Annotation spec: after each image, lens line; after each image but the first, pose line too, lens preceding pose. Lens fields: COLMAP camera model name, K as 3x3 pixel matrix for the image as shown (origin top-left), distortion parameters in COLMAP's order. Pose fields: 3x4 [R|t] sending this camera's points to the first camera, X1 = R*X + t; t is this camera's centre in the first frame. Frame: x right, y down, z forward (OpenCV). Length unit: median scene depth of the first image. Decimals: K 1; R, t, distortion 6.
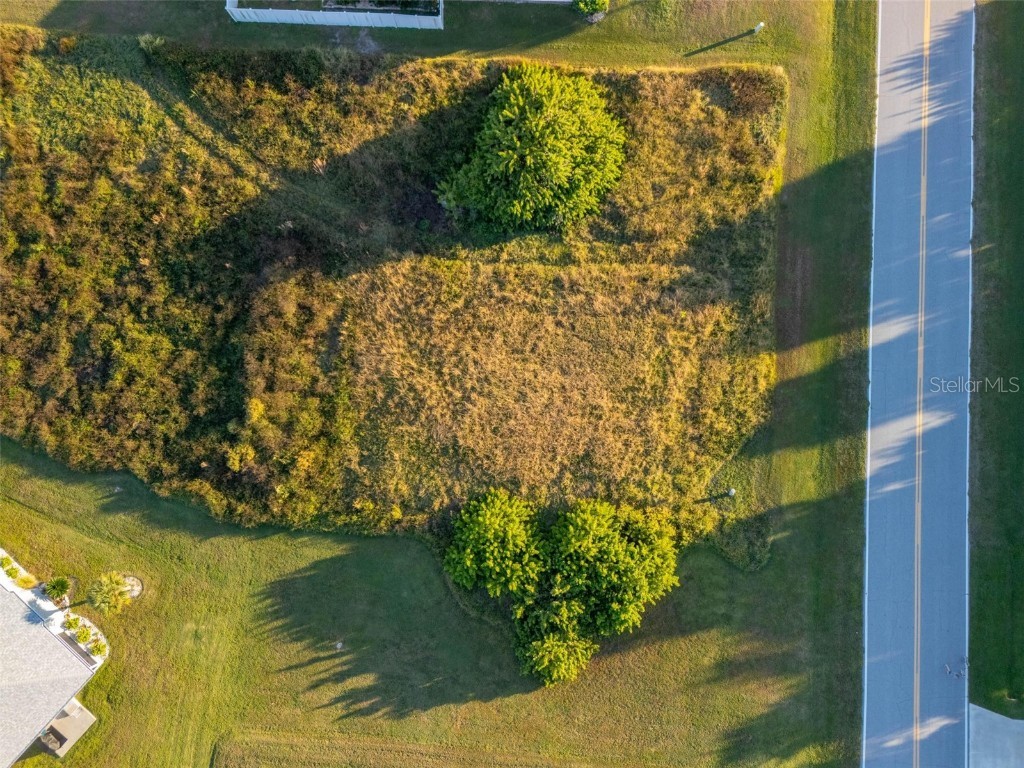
lens RADIAL K [[753.5, 0, 519.0], [0, 753.5, 388.5], [0, 0, 1]] dist [0.059265, -0.041260]
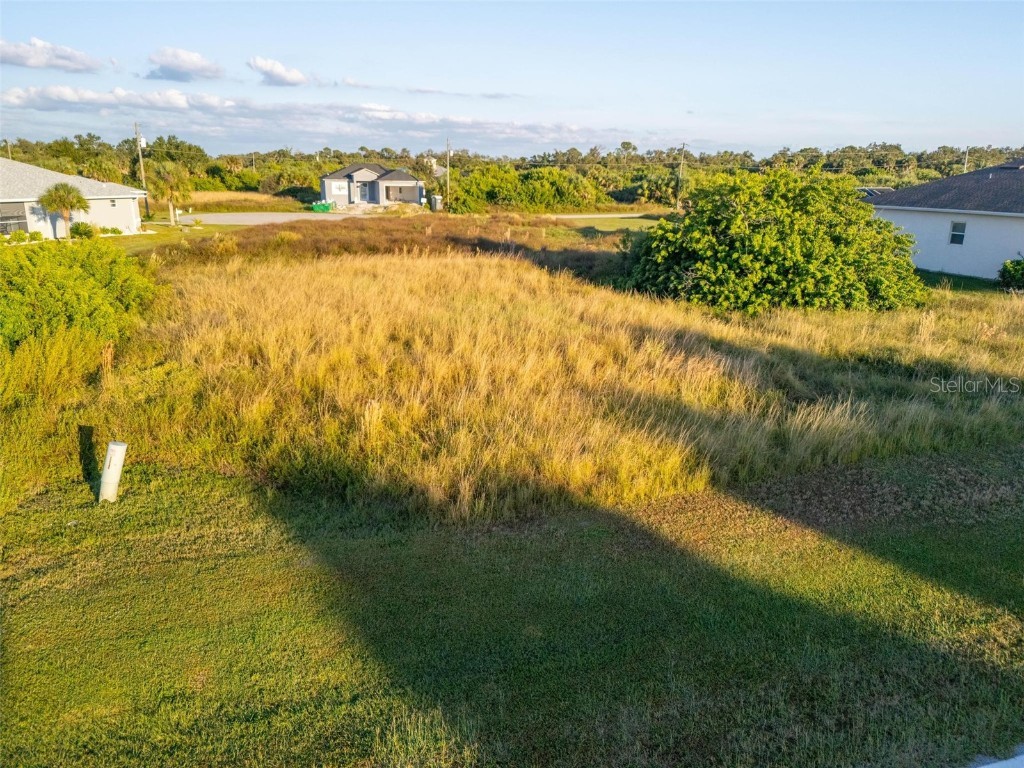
lens RADIAL K [[753.5, 0, 519.0], [0, 753.5, 388.5], [0, 0, 1]] dist [0.059265, -0.041260]
pose [[0.361301, 0.294277, -0.884795, 0.522447], [-0.931689, 0.152236, -0.329817, 0.088970], [0.037640, 0.943518, 0.329178, 0.879639]]
